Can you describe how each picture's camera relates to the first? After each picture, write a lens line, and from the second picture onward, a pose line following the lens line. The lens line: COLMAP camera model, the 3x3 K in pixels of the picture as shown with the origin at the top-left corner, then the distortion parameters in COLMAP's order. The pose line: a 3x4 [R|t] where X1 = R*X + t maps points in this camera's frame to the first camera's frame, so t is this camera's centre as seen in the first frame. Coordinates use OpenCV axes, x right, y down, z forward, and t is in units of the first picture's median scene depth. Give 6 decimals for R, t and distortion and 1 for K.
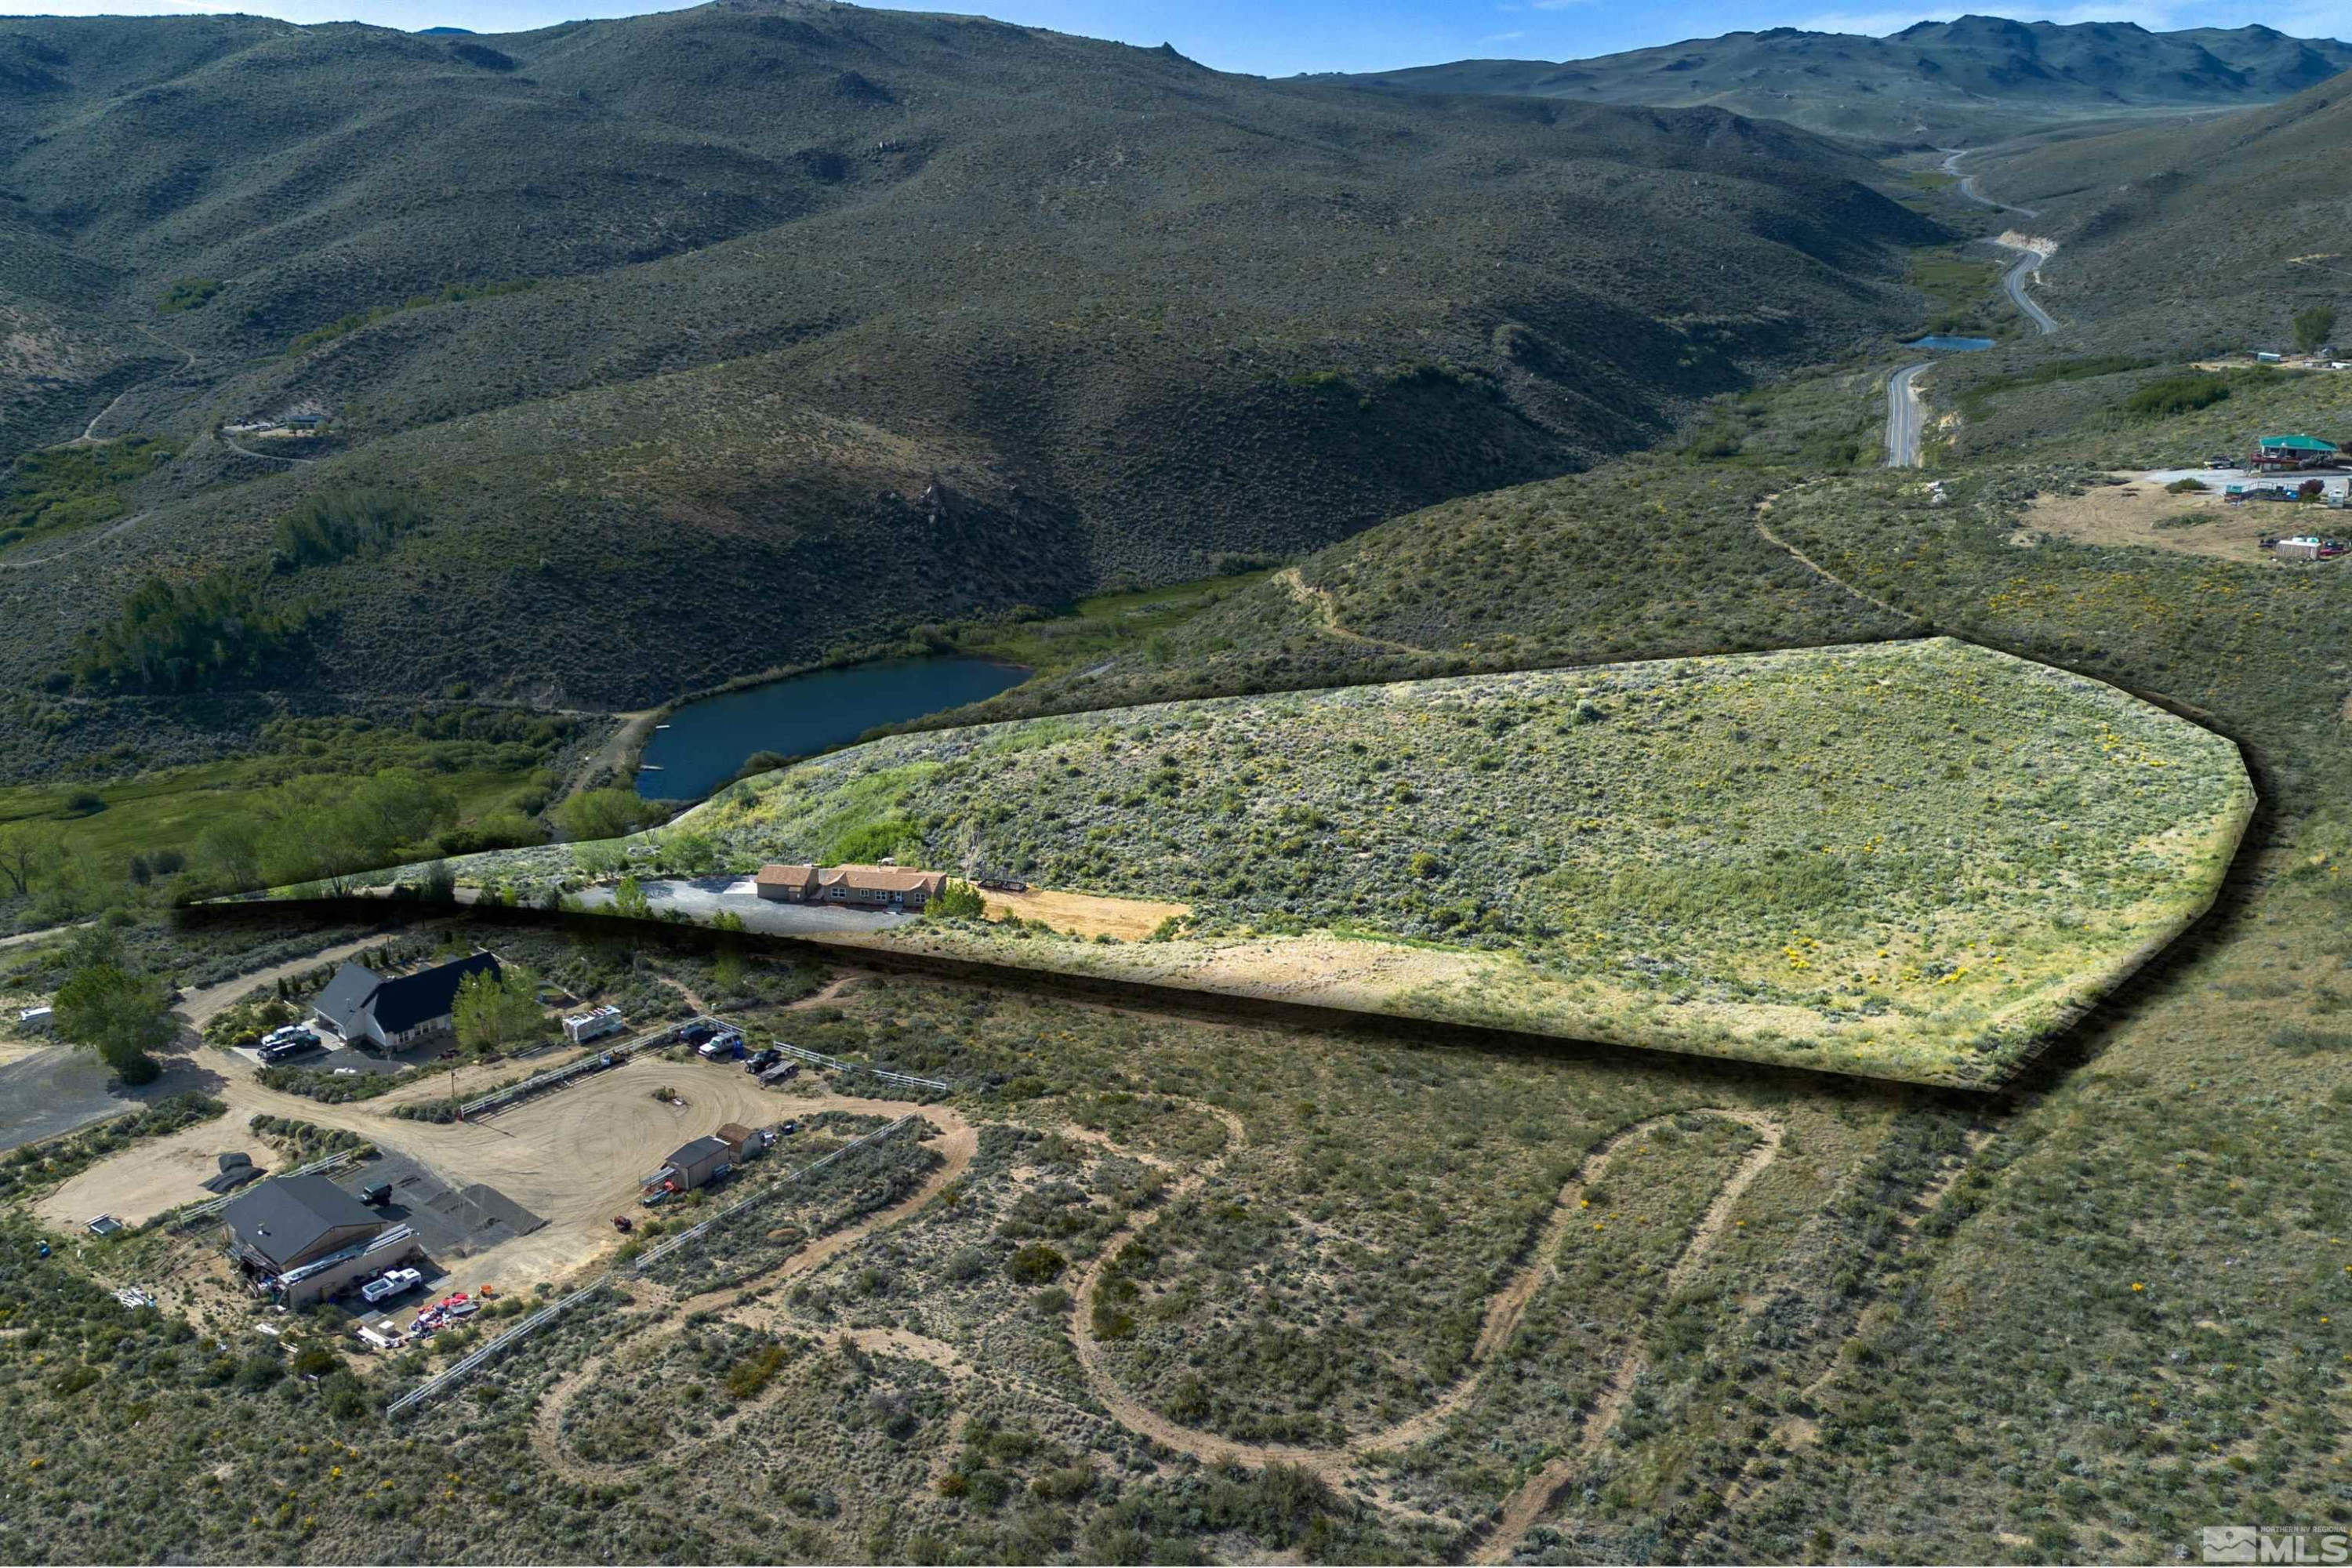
lens RADIAL K [[2008.8, 0, 1174.5], [0, 2008.8, 764.2], [0, 0, 1]] dist [0.084909, -0.093214]
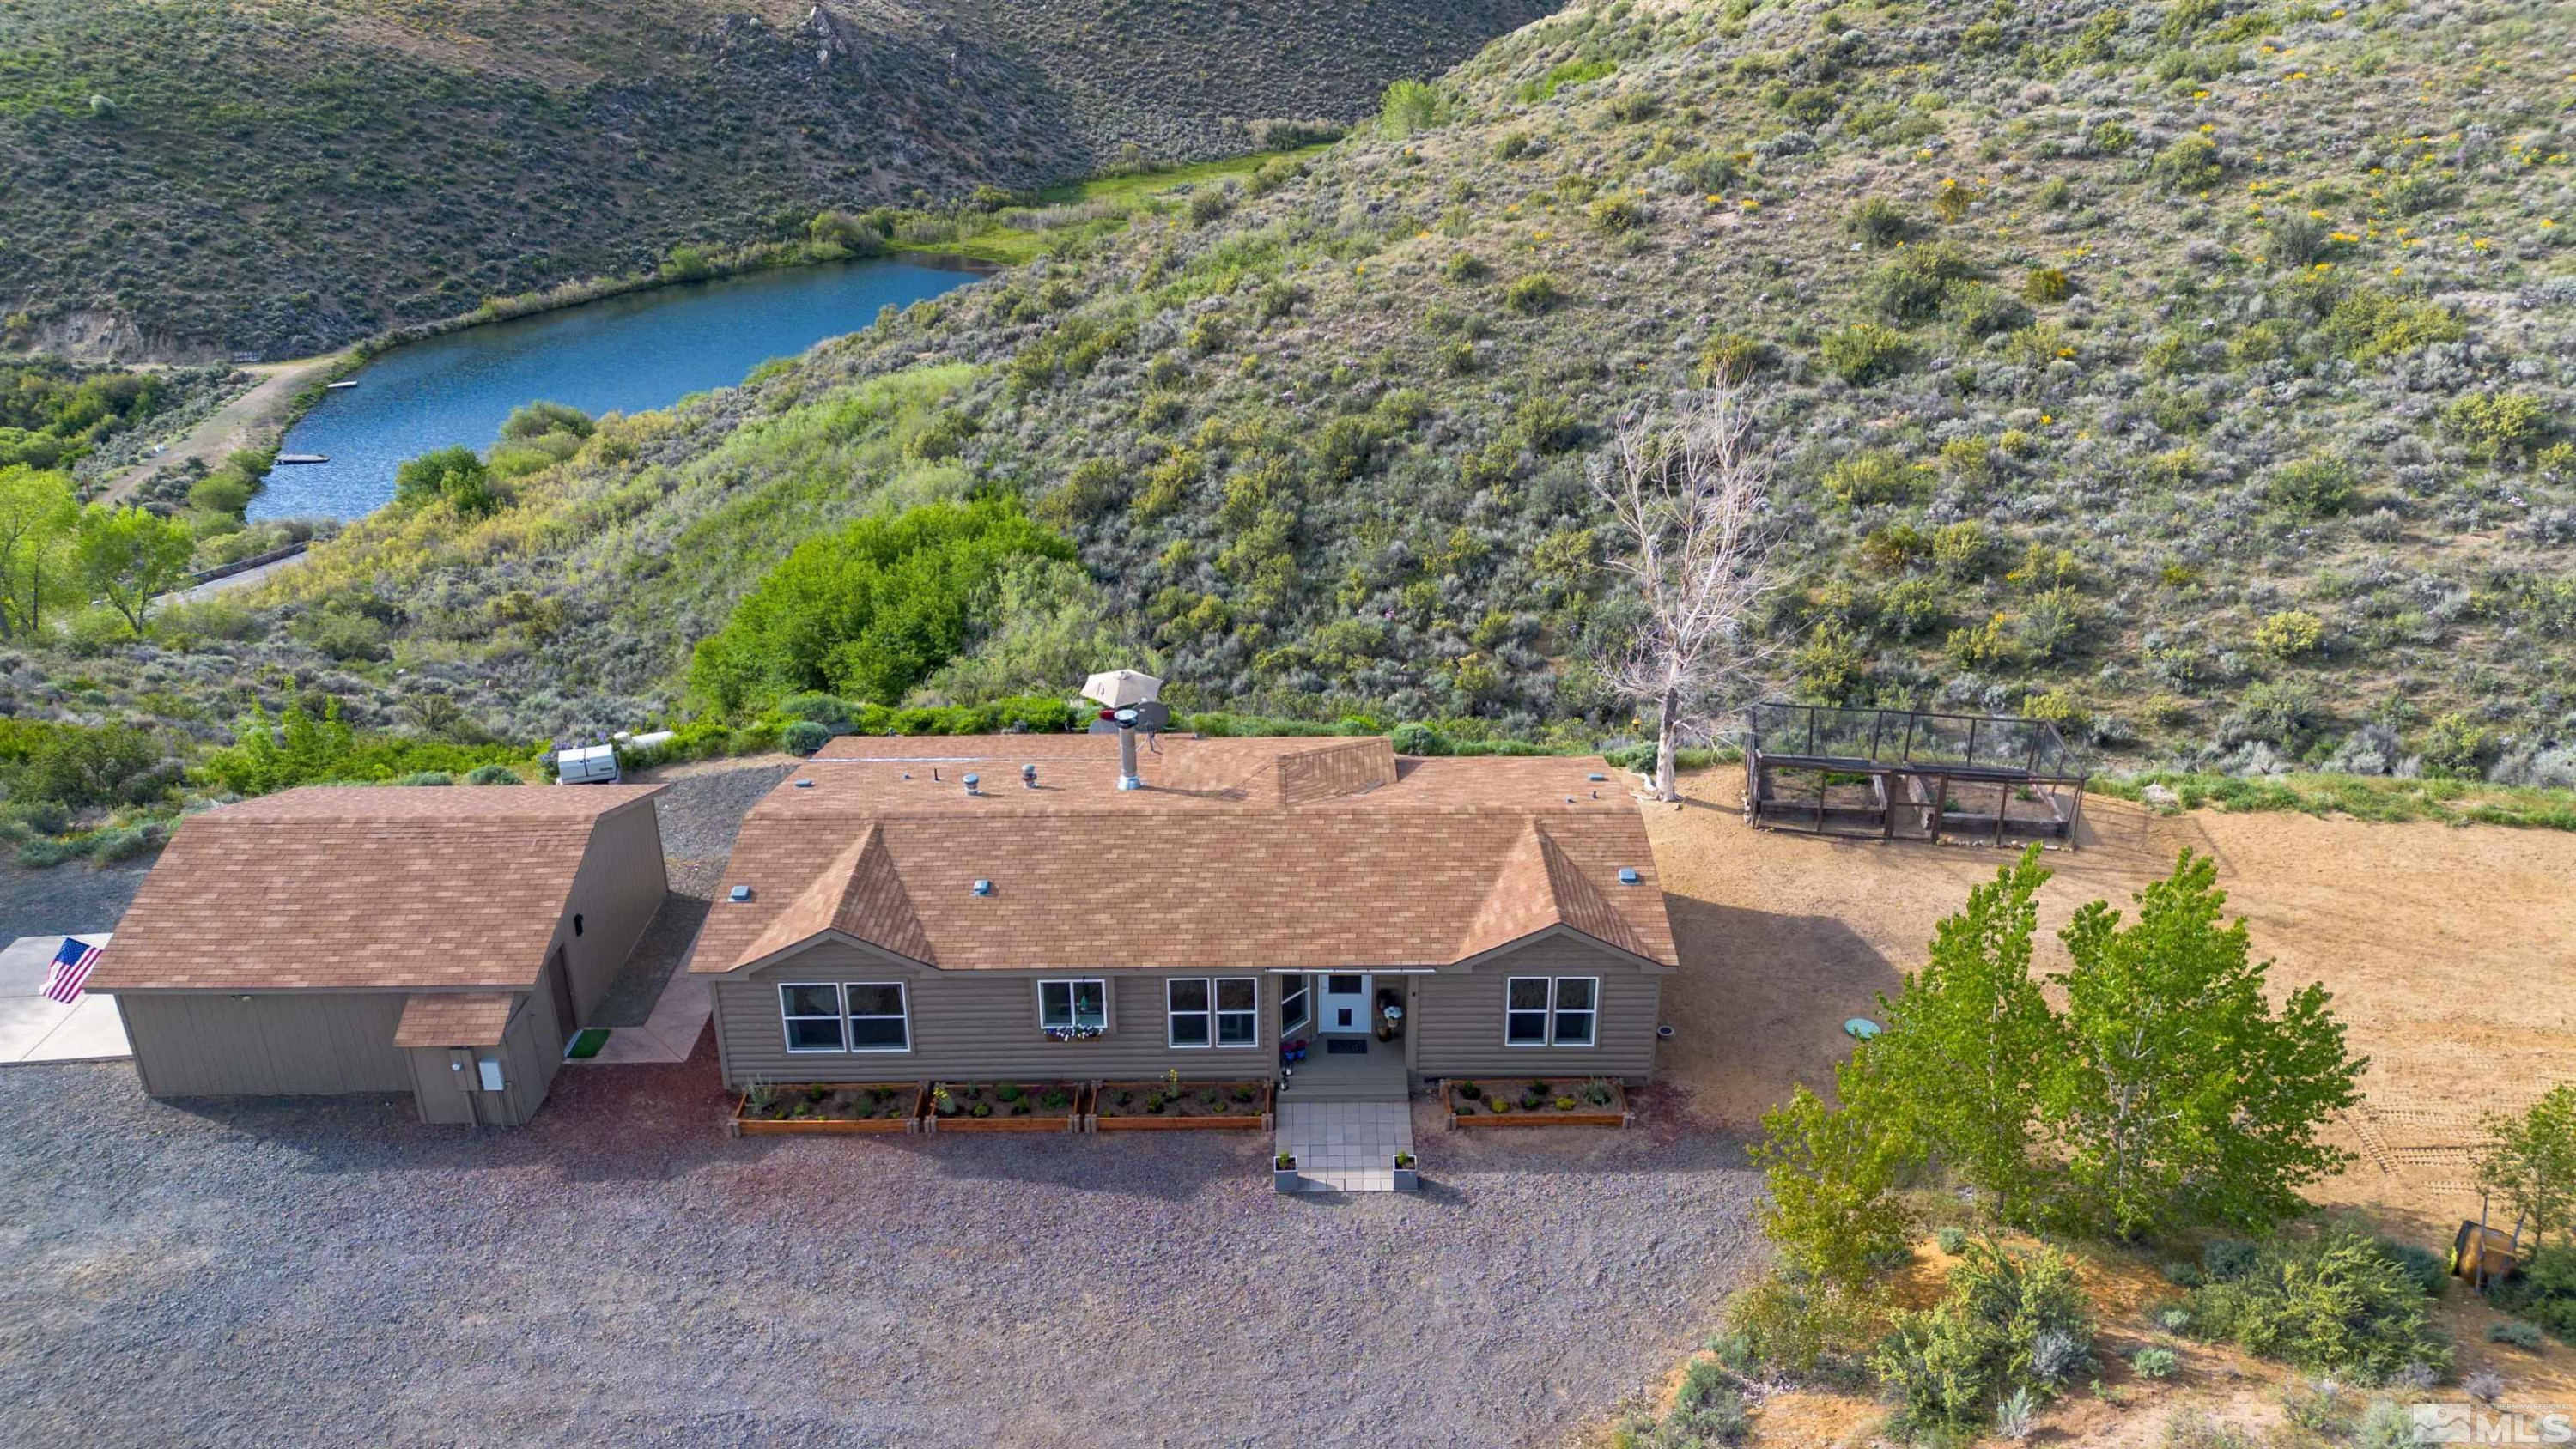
lens RADIAL K [[1851.0, 0, 1294.6], [0, 1851.0, 700.0], [0, 0, 1]] dist [0.084138, -0.077174]
pose [[0.988424, -0.078091, 0.130079, -0.074132], [0.062674, 0.990954, 0.118668, 0.016346], [-0.138169, -0.109141, 0.984377, 0.430543]]
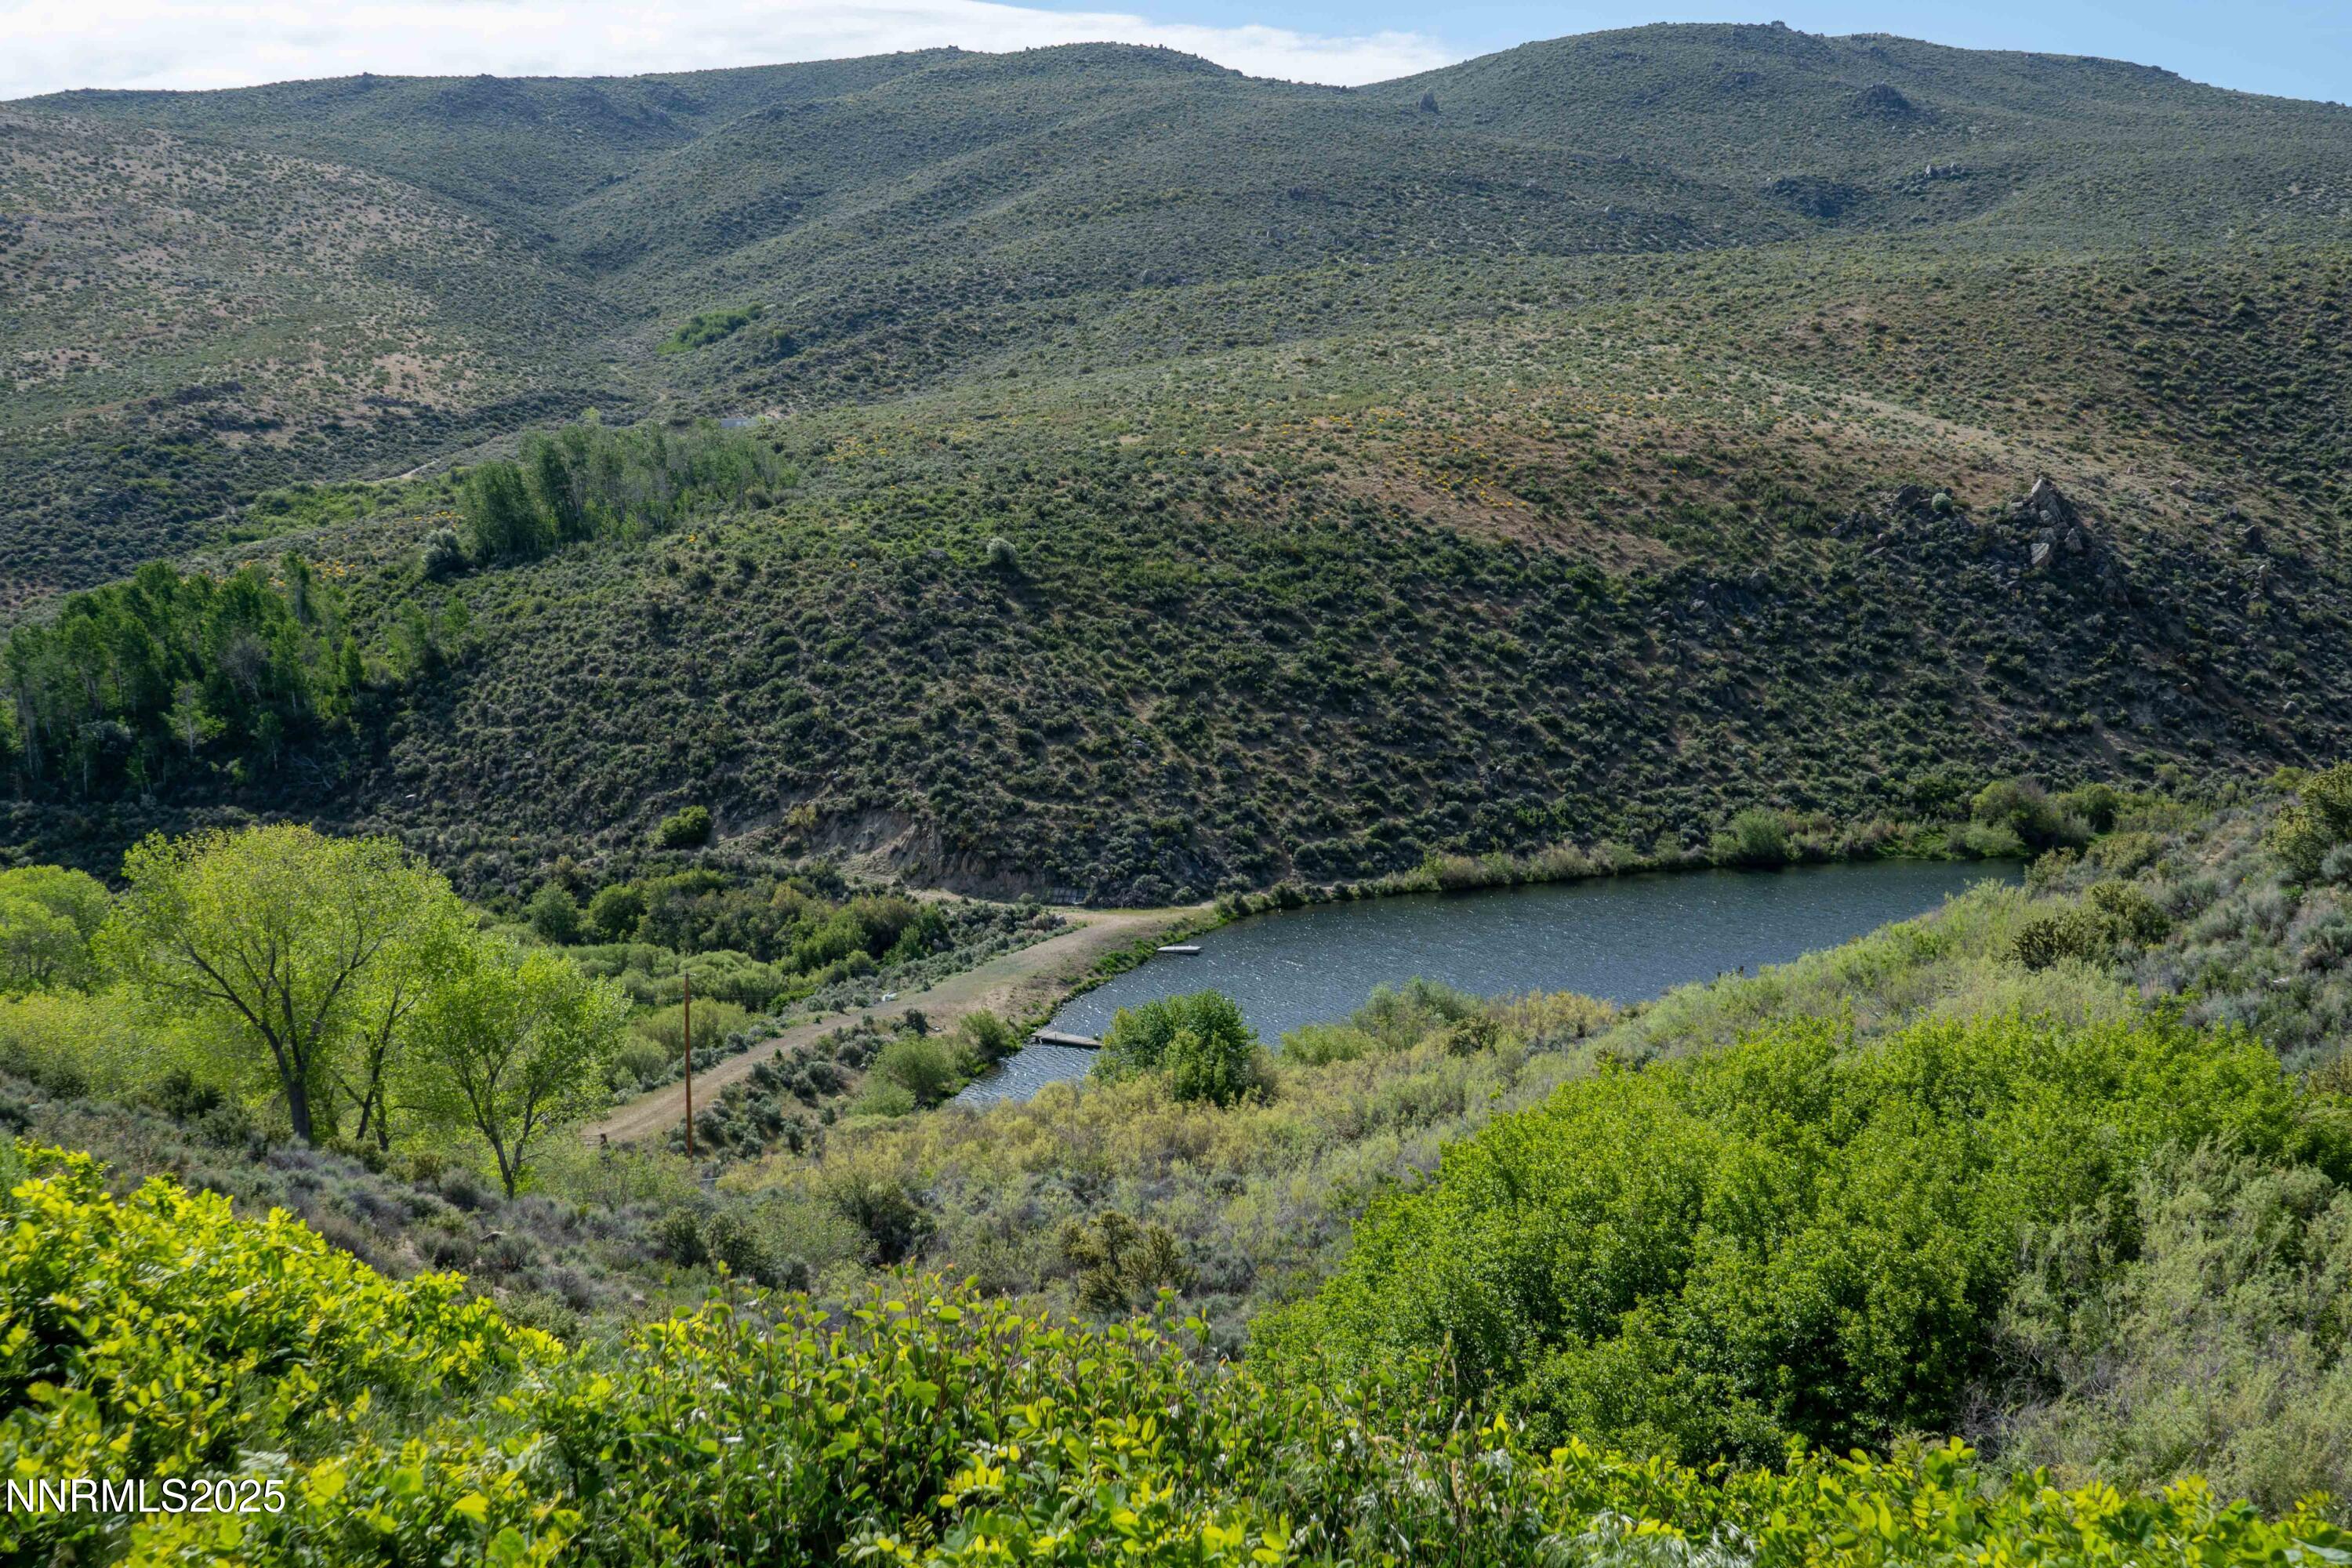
lens RADIAL K [[2934.9, 0, 1170.5], [0, 2934.9, 739.2], [0, 0, 1]] dist [-0.105339, 0.043571]
pose [[0.926864, 0.035863, -0.373680, -0.073785], [-0.107406, 0.979148, -0.172433, 0.024759], [0.359704, 0.199957, 0.911389, 0.502256]]
